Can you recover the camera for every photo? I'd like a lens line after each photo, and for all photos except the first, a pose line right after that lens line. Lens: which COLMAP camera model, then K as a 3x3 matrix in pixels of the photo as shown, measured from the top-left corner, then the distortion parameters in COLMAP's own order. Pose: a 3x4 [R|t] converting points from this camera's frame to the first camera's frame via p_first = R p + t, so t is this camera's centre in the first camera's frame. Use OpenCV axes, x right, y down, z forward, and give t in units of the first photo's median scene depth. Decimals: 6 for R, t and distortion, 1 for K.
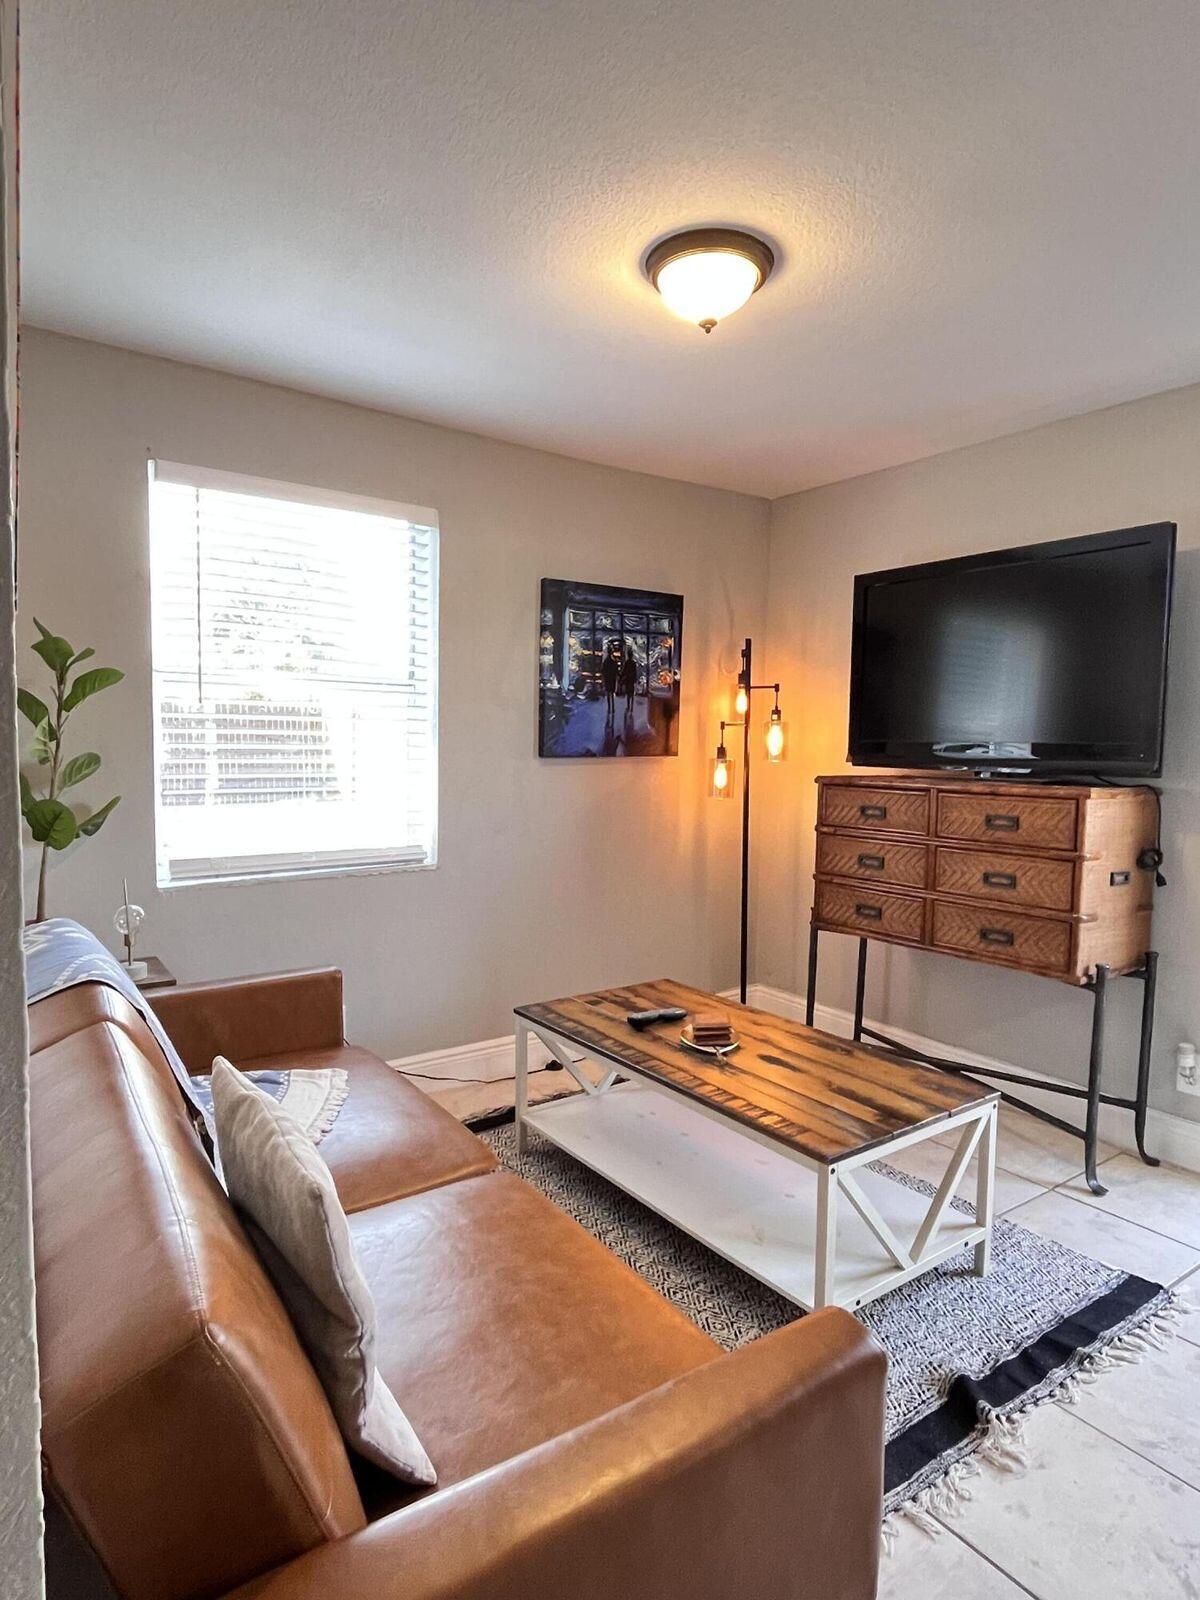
lens RADIAL K [[928.9, 0, 603.8], [0, 928.9, 804.7], [0, 0, 1]] dist [0.002299, -0.000100]
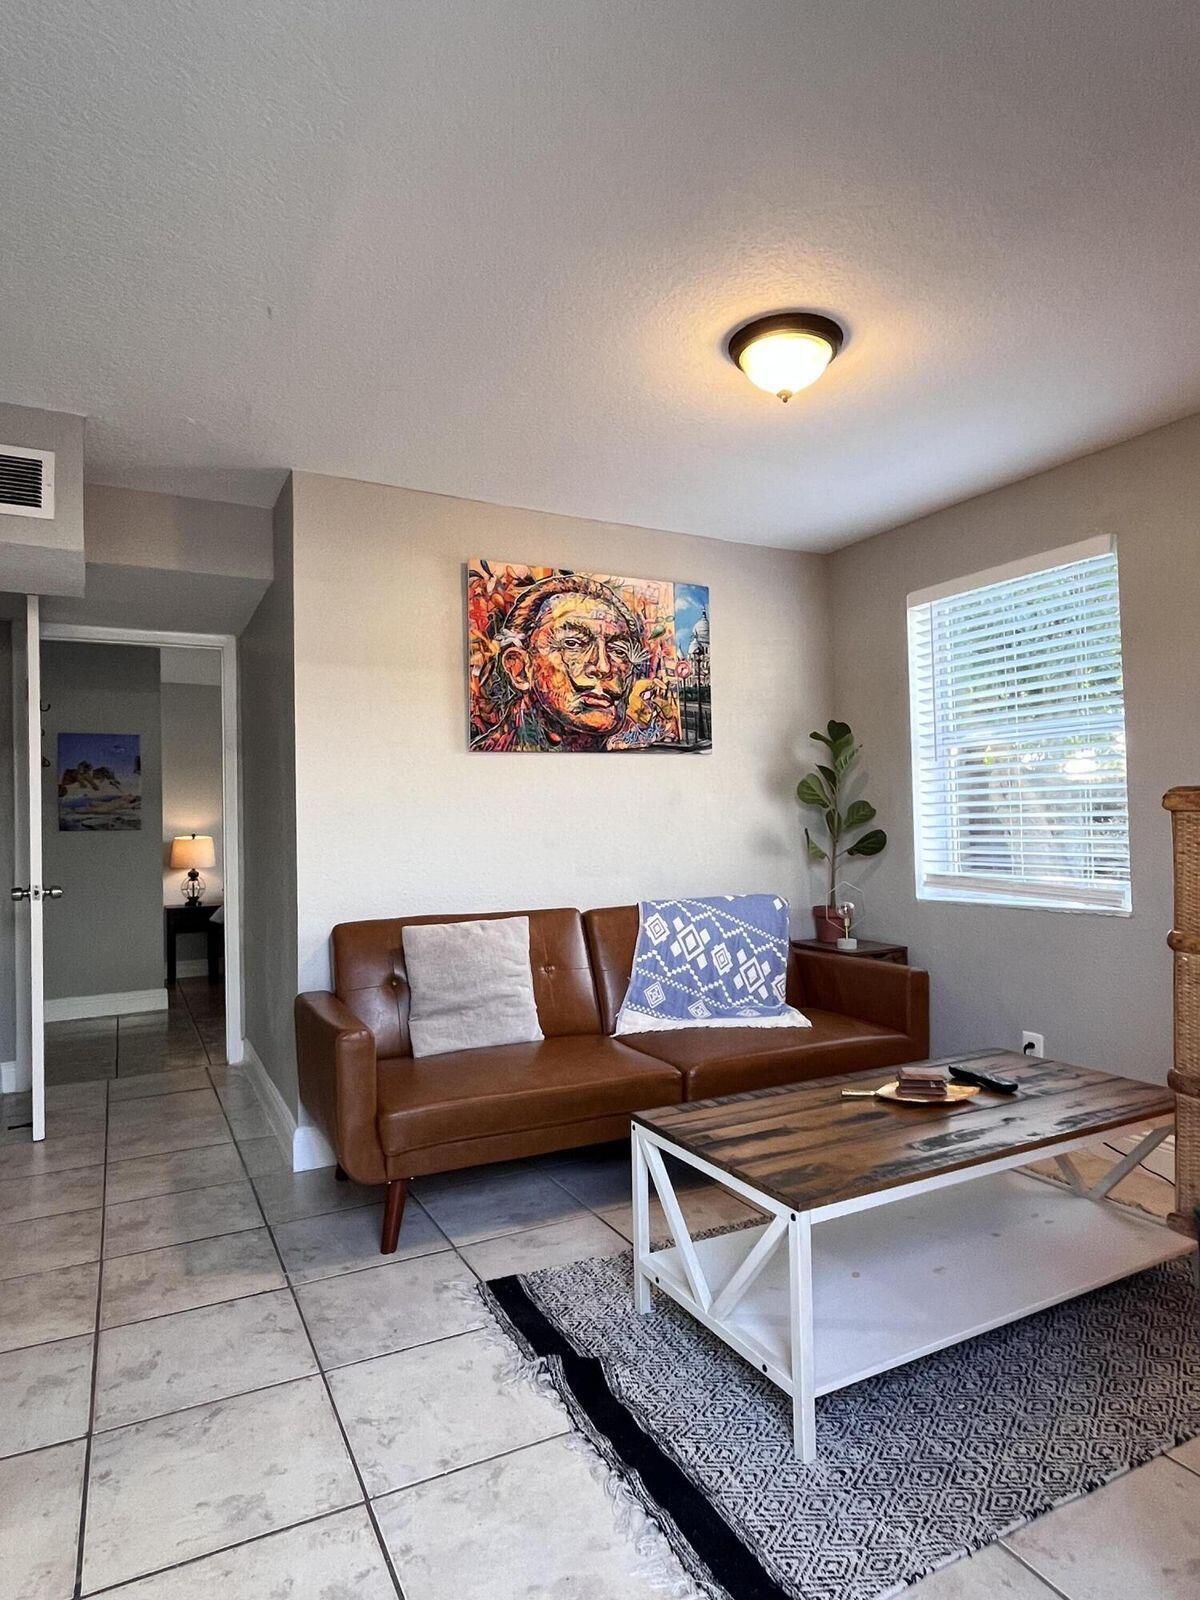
lens RADIAL K [[928.9, 0, 606.7], [0, 928.9, 803.7], [0, 0, 1]] dist [0.002299, -0.000100]
pose [[-0.144436, -0.039161, -0.988739, 1.167429], [-0.061274, 0.997653, -0.030563, 0.025431], [0.987615, 0.056169, -0.146497, 0.923502]]
